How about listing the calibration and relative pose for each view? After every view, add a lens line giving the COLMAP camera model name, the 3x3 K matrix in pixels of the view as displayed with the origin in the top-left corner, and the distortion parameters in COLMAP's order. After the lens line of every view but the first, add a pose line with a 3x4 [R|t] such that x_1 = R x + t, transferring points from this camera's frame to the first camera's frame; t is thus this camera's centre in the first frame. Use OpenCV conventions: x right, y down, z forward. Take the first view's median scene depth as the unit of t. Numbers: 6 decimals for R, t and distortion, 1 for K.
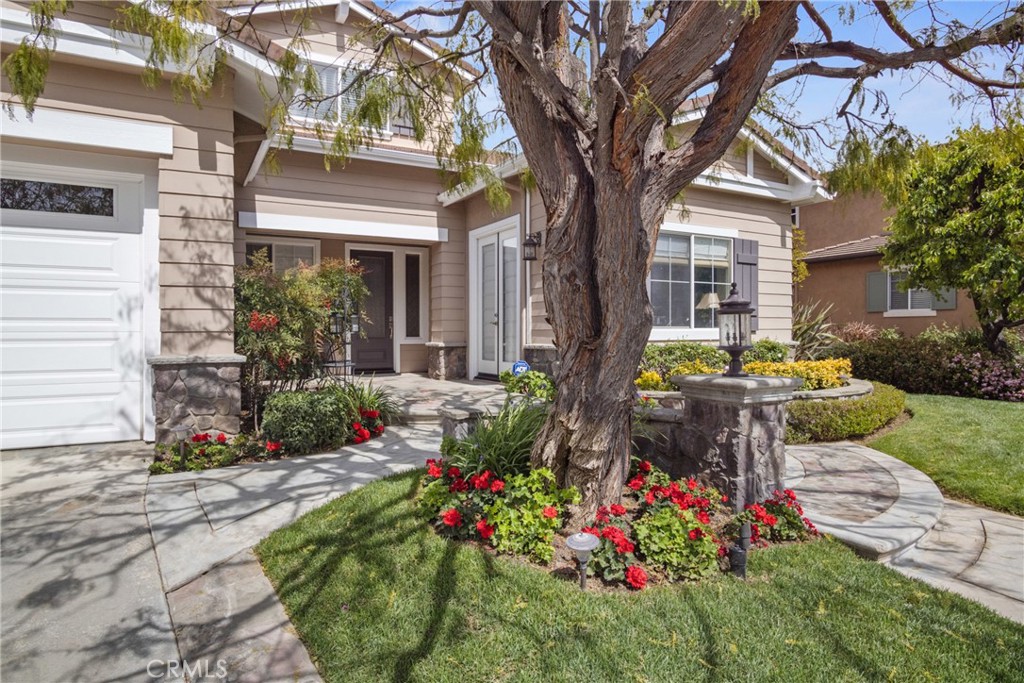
lens RADIAL K [[596.4, 0, 515.5], [0, 596.4, 343.0], [0, 0, 1]] dist [-0.027852, 0.005455]
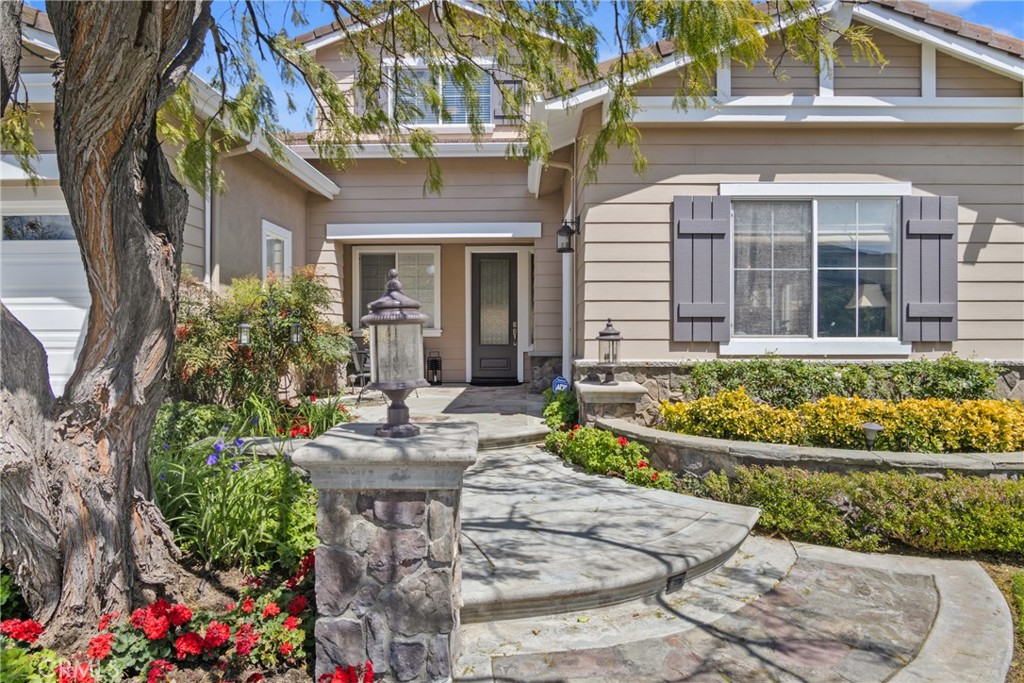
lens RADIAL K [[596.4, 0, 516.6], [0, 596.4, 334.8], [0, 0, 1]] dist [-0.027852, 0.005455]
pose [[0.869665, 0.001981, -0.493638, 0.291071], [-0.009893, 0.999861, -0.013417, -0.013447], [0.493543, 0.016552, 0.869564, 0.217972]]
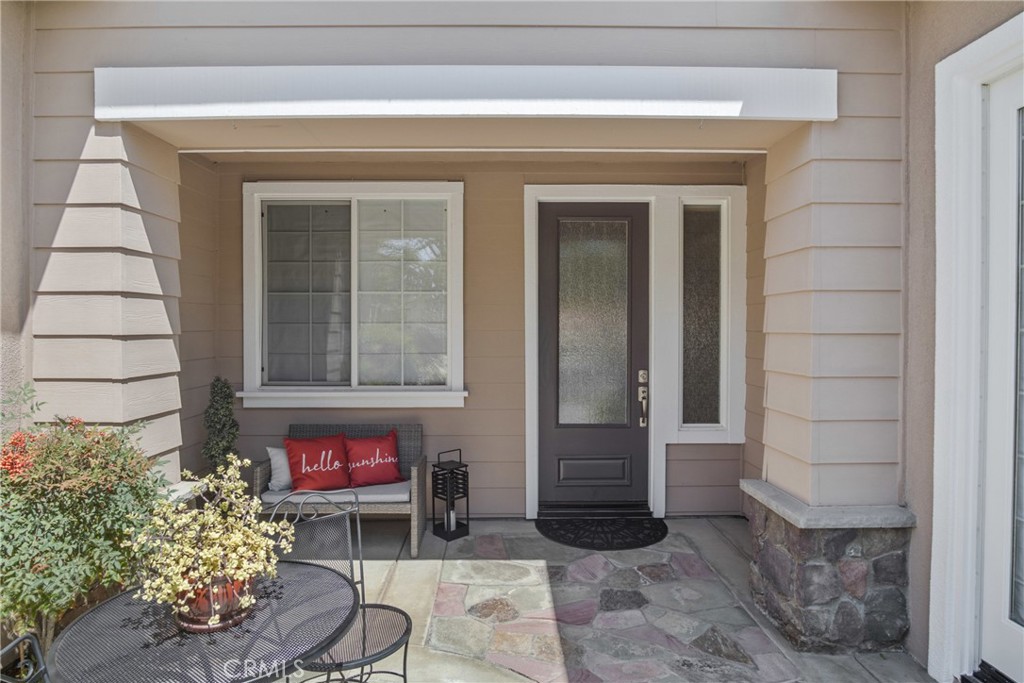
lens RADIAL K [[596.4, 0, 514.9], [0, 596.4, 333.4], [0, 0, 1]] dist [-0.027852, 0.005455]
pose [[0.884571, 0.007507, -0.466345, -0.117396], [-0.011789, 0.999911, -0.006265, -0.074643], [0.466256, 0.011040, 0.884581, 0.710007]]
